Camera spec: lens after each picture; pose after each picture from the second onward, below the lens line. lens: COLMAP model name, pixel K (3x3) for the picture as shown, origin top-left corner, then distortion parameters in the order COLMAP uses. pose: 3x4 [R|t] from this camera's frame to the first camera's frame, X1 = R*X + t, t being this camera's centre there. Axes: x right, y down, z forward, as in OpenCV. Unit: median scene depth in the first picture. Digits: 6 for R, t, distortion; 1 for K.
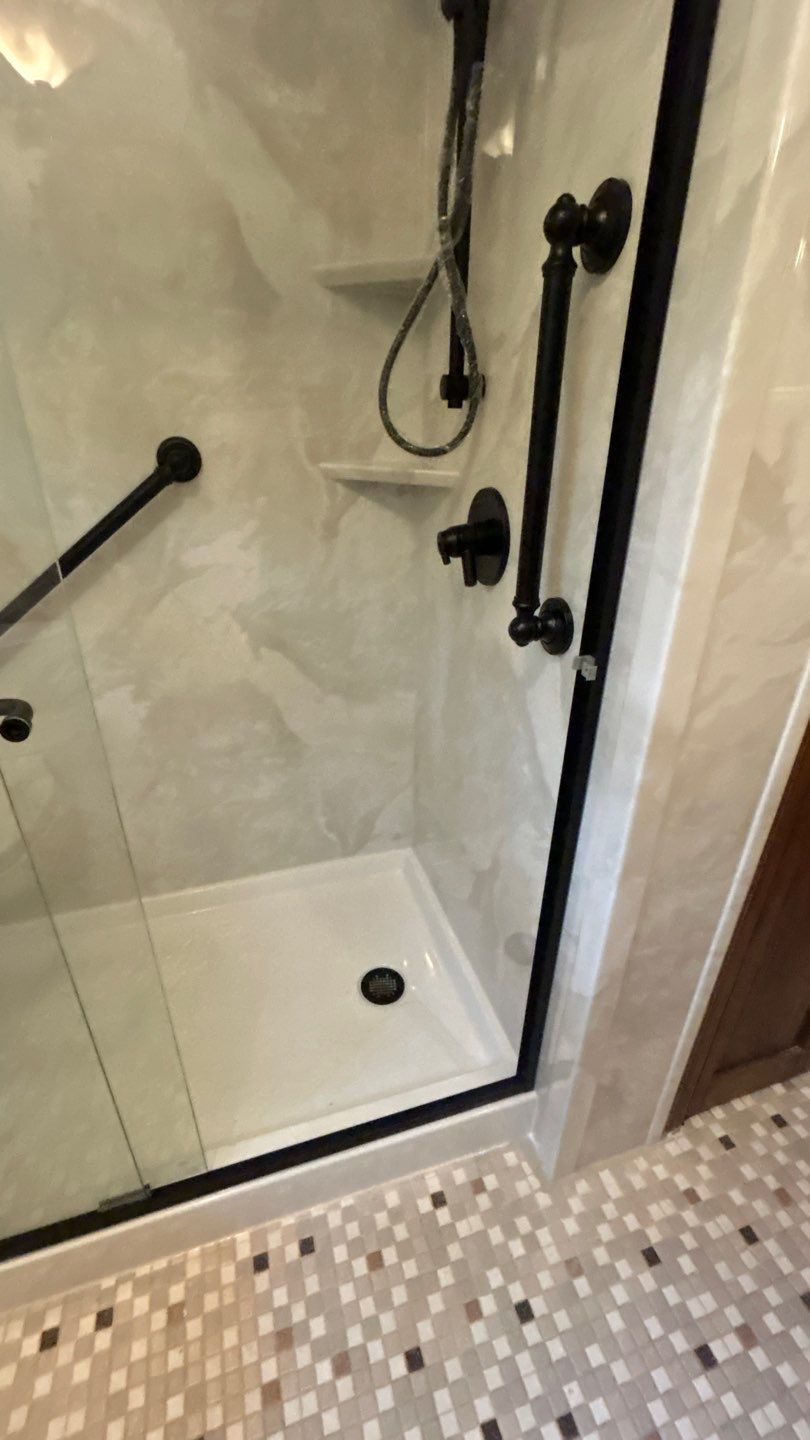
lens RADIAL K [[612.1, 0, 402.2], [0, 612.1, 717.8], [0, 0, 1]] dist [-0.003103, 0.000619]
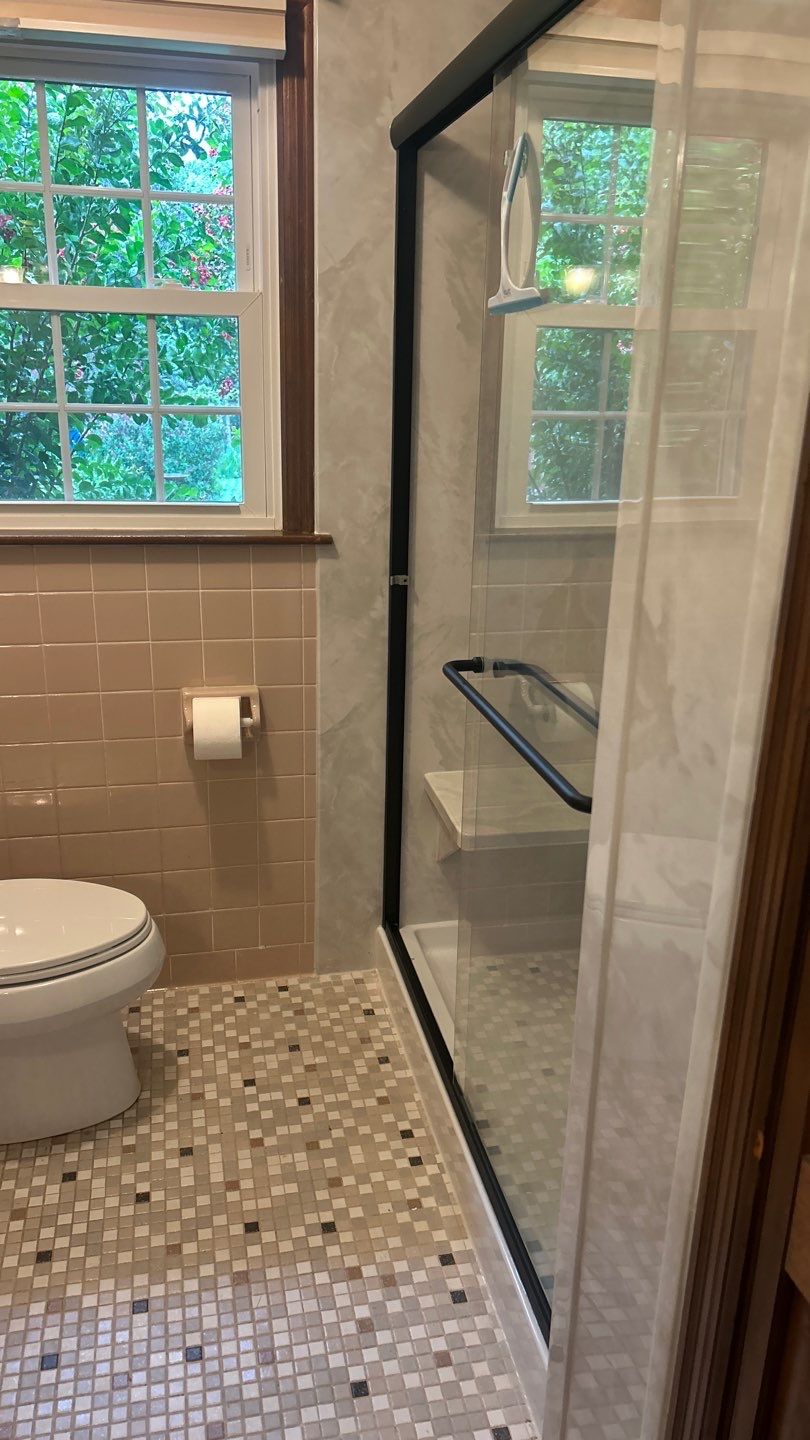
lens RADIAL K [[1085.7, 0, 406.7], [0, 1085.7, 735.0], [0, 0, 1]] dist [0.072608, -0.104049]
pose [[-0.093063, 0.303835, -0.948169, 1.213800], [-0.479394, 0.820976, 0.310129, -0.345439], [0.872651, 0.483408, 0.069254, 0.391437]]
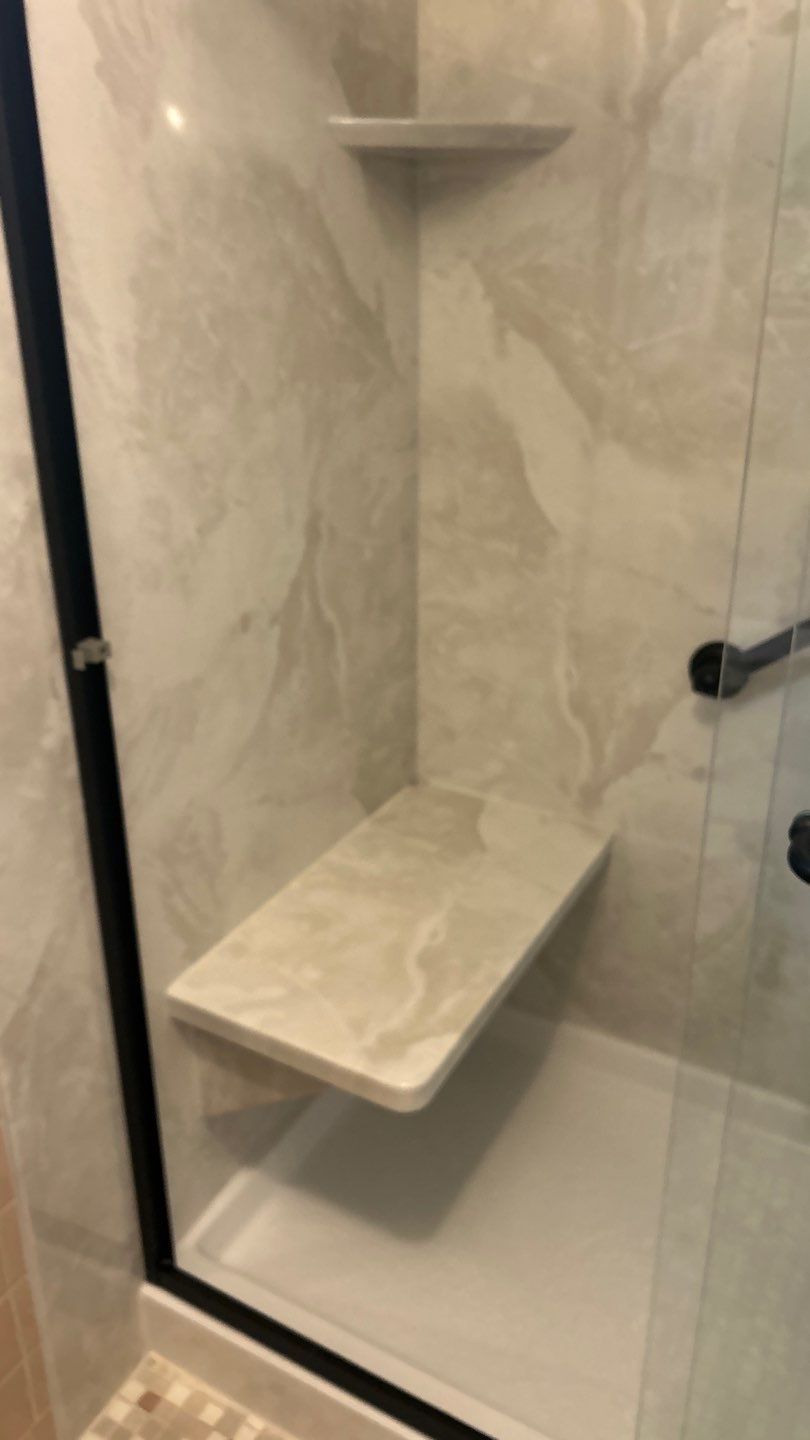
lens RADIAL K [[1085.7, 0, 390.2], [0, 1085.7, 712.4], [0, 0, 1]] dist [0.072608, -0.104049]
pose [[0.683408, 0.274820, -0.676334, -0.143313], [-0.324542, 0.944227, 0.055739, 0.007491], [0.653932, 0.181406, 0.734483, -0.196018]]
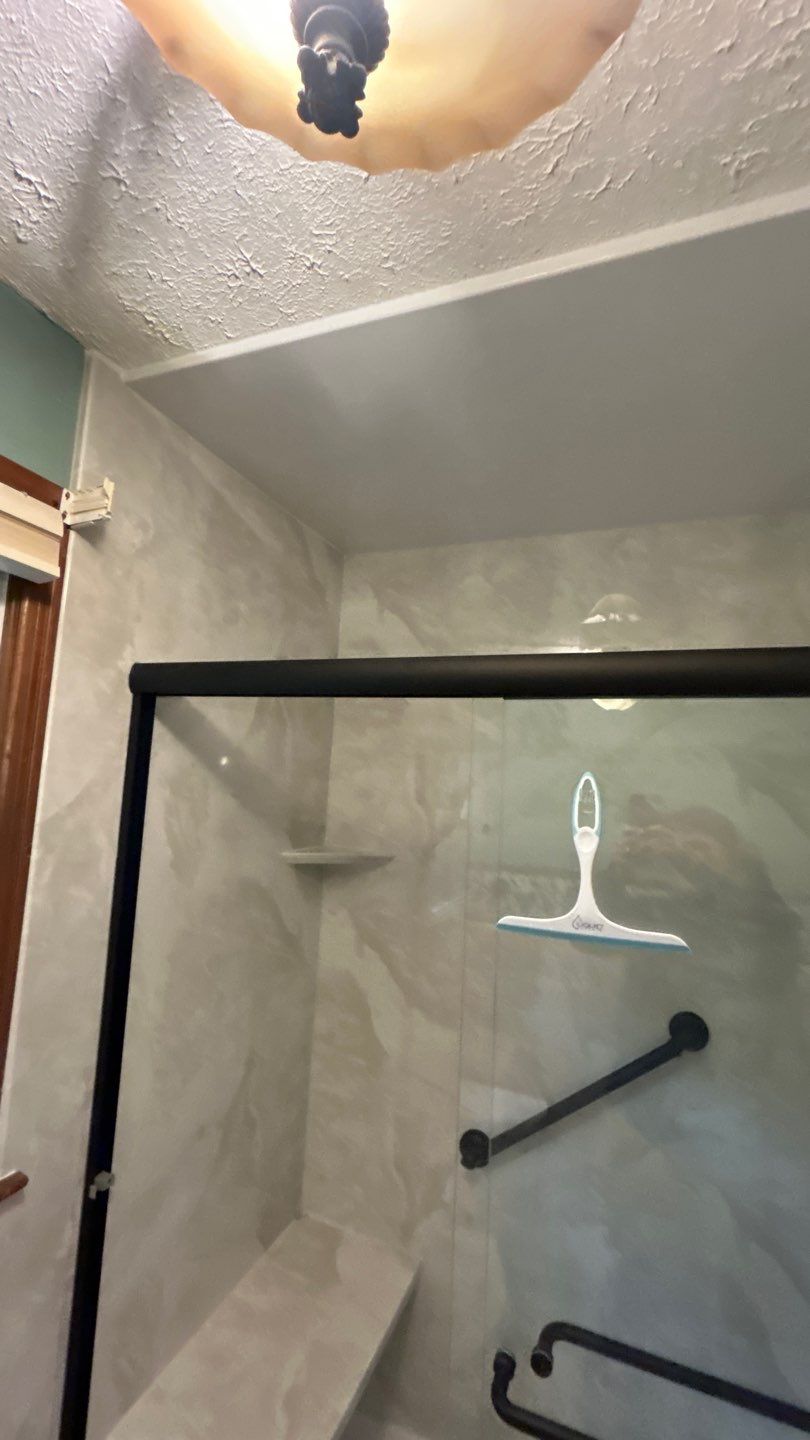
lens RADIAL K [[612.1, 0, 404.2], [0, 612.1, 720.4], [0, 0, 1]] dist [-0.003103, 0.000619]
pose [[0.772365, -0.036647, -0.634121, -0.029226], [-0.335569, 0.824097, -0.456352, -0.228932], [0.539301, 0.565262, 0.624206, -0.404671]]
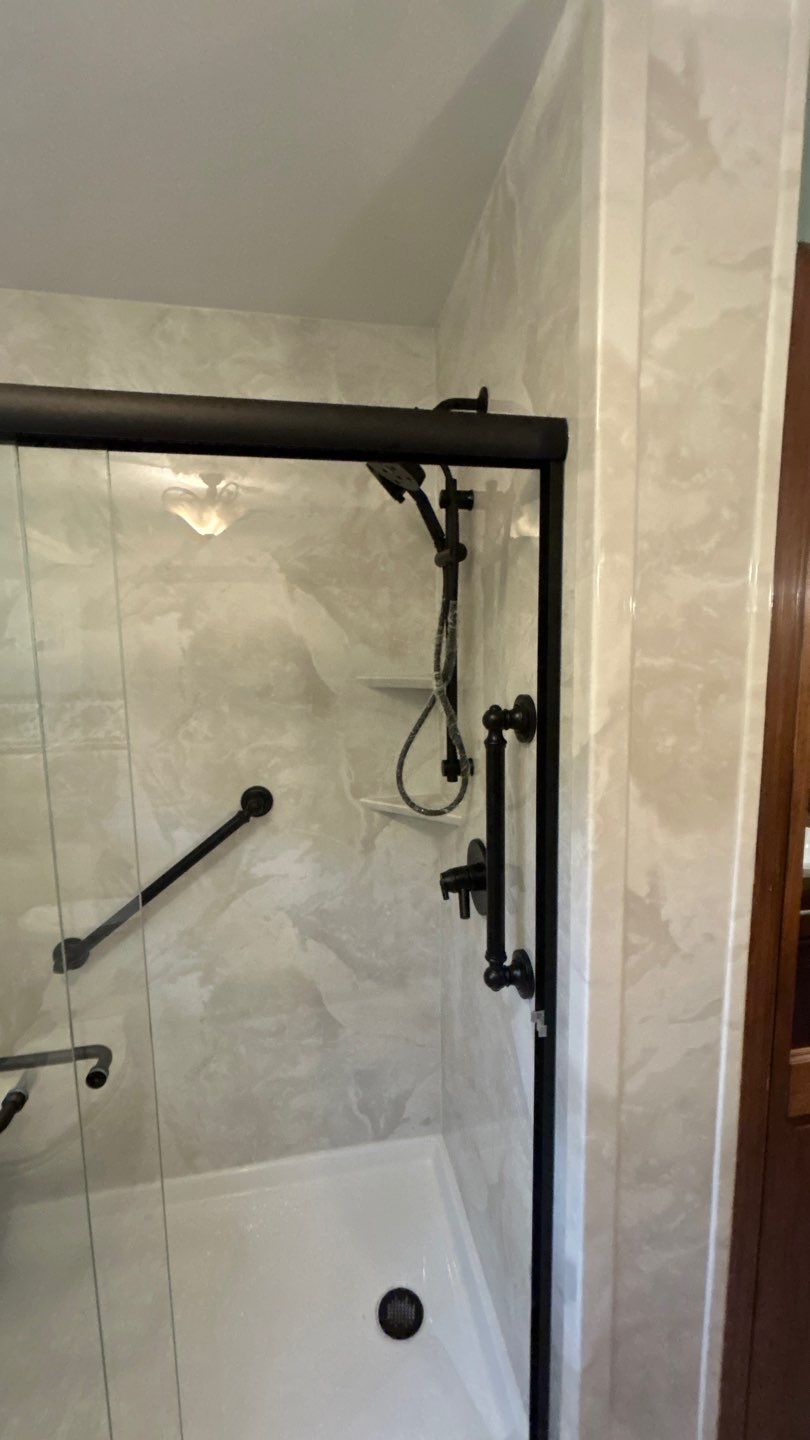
lens RADIAL K [[571.9, 0, 401.7], [0, 571.9, 718.9], [0, 0, 1]] dist [-0.001906, 0.000011]
pose [[0.992430, -0.010253, -0.122383, 0.130417], [-0.032860, 0.938008, -0.345053, -0.191034], [0.118334, 0.346462, 0.930570, -0.242759]]
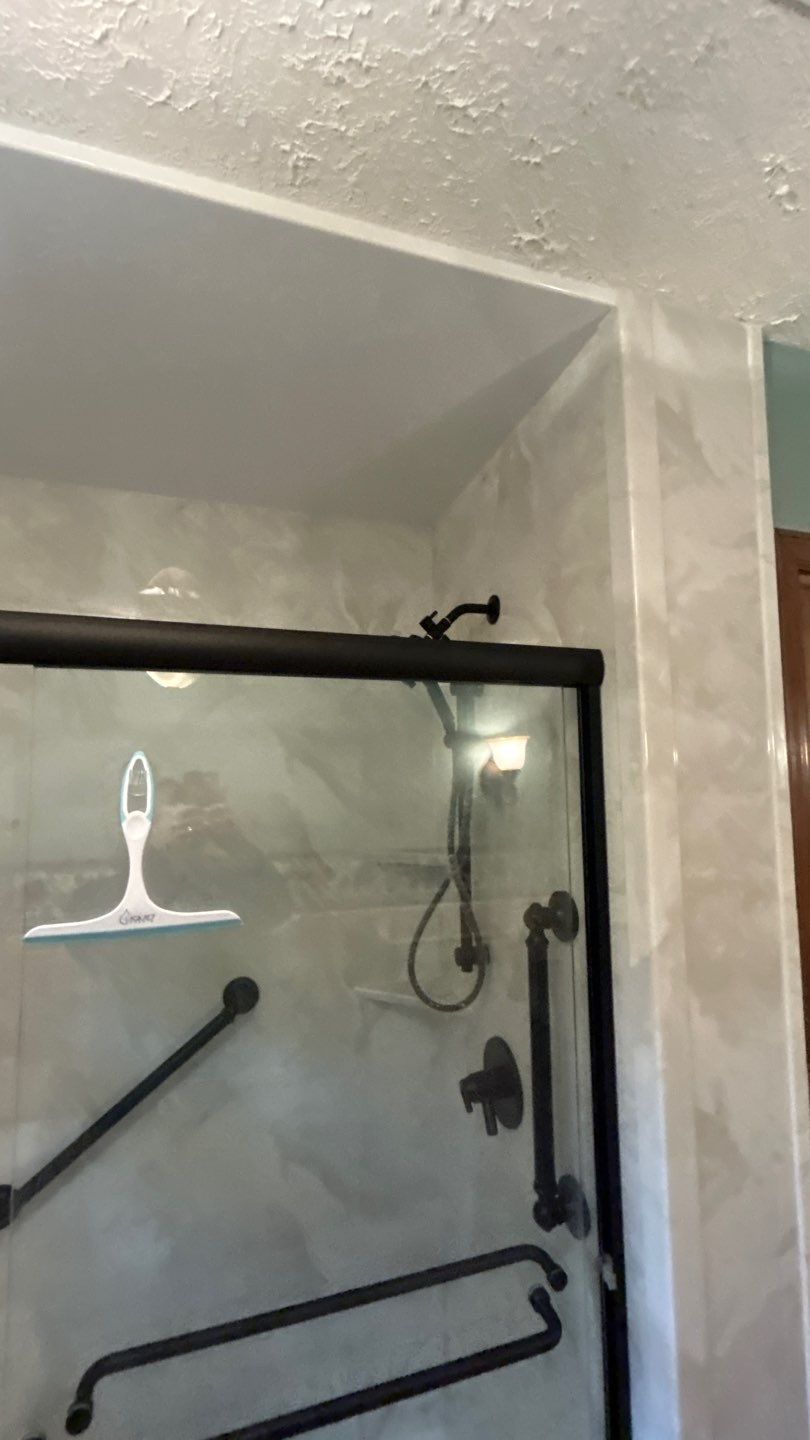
lens RADIAL K [[612.1, 0, 405.3], [0, 612.1, 720.6], [0, 0, 1]] dist [-0.003103, 0.000619]
pose [[0.999815, -0.018448, 0.005474, -0.040669], [0.018462, 0.839453, -0.543119, -0.248797], [0.005425, 0.543119, 0.839638, -0.365601]]
